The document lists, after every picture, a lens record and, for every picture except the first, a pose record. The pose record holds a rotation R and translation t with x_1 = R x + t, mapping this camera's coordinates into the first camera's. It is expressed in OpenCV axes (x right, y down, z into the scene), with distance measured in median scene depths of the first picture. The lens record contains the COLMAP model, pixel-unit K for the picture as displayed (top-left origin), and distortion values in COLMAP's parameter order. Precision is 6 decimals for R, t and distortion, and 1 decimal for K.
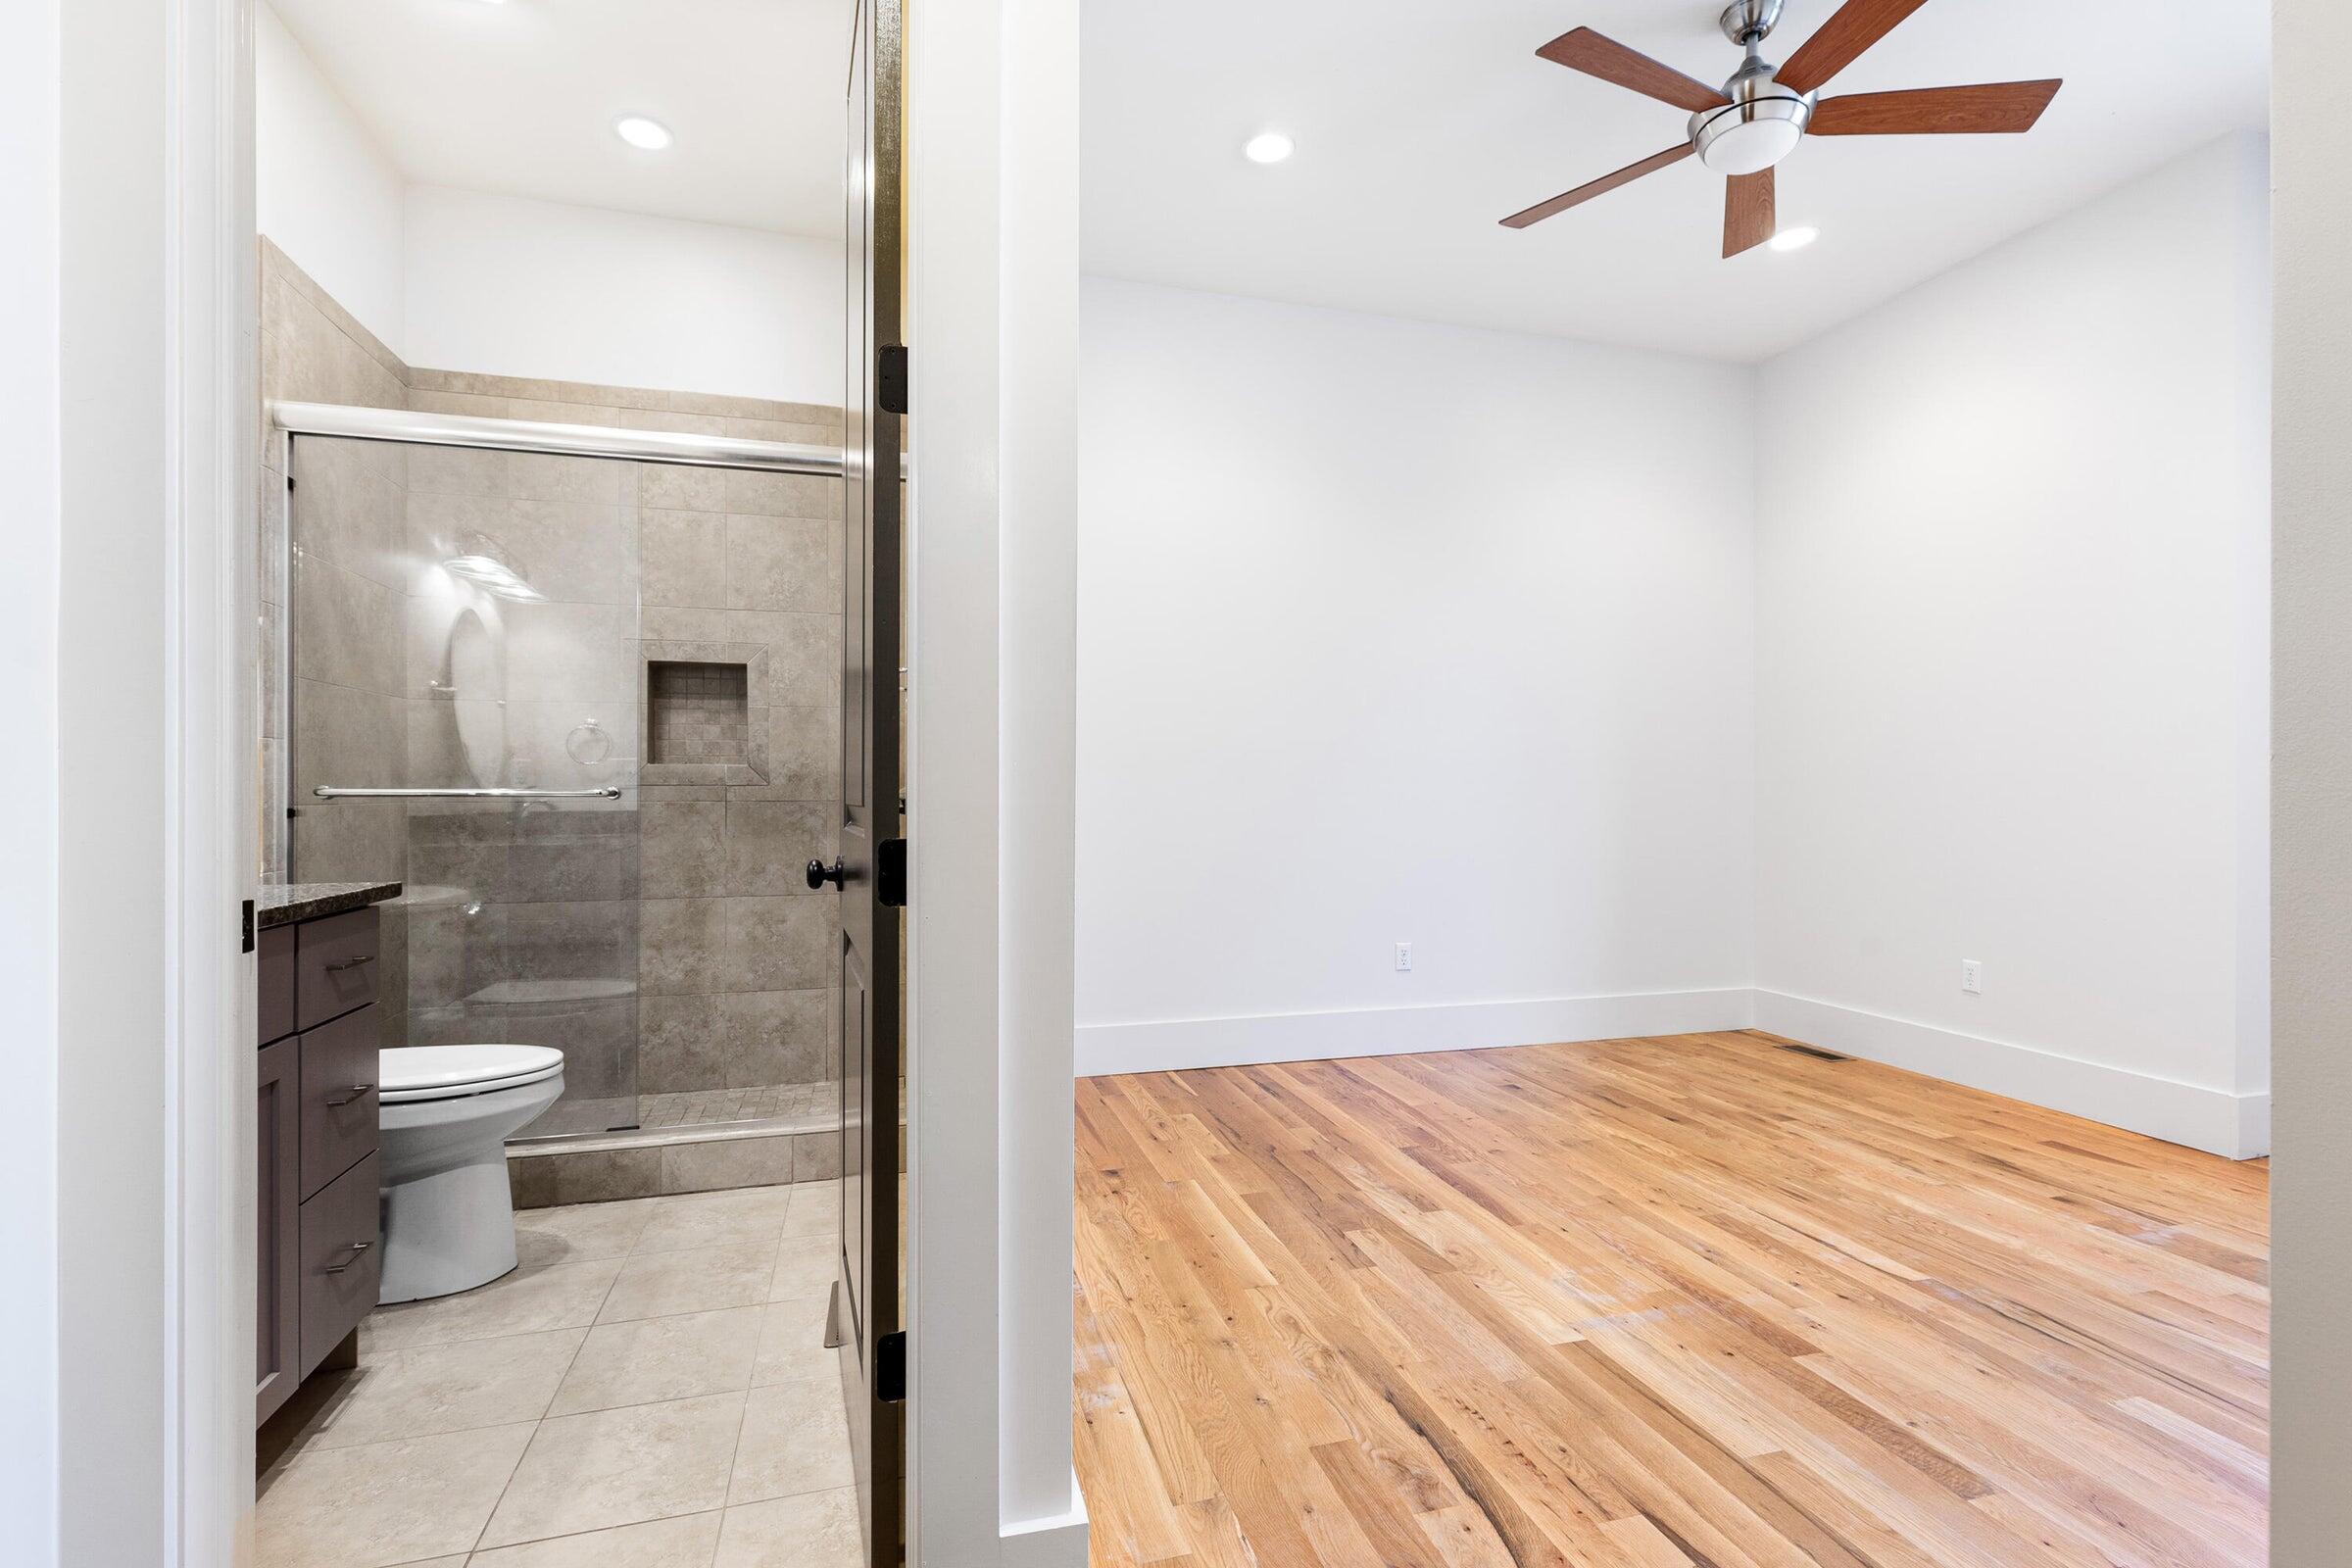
lens RADIAL K [[1078.0, 0, 1177.5], [0, 1078.0, 780.6], [0, 0, 1]] dist [0.000170, -0.000486]
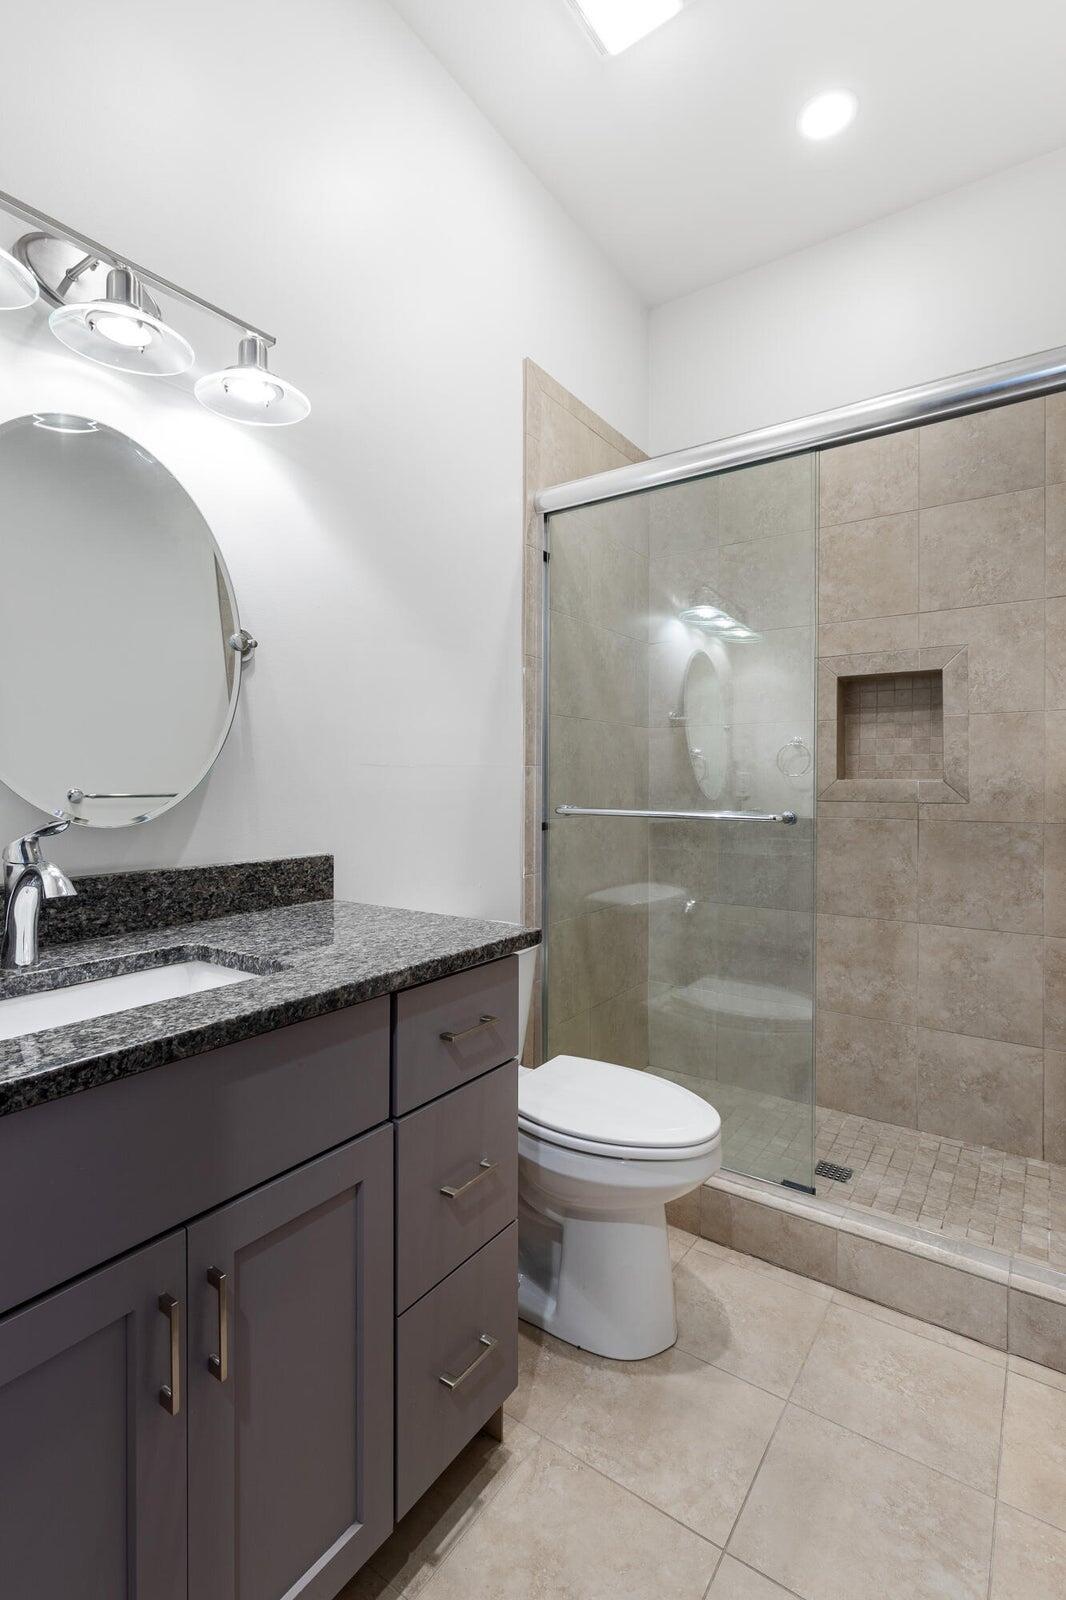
lens RADIAL K [[733.3, 0, 534.5], [0, 733.3, 783.9], [0, 0, 1]] dist [0.000170, -0.000486]
pose [[0.633705, 0.005476, -0.773555, -0.141817], [0.004229, 0.999935, 0.010544, -0.020091], [0.773563, -0.009953, 0.633641, 0.349559]]
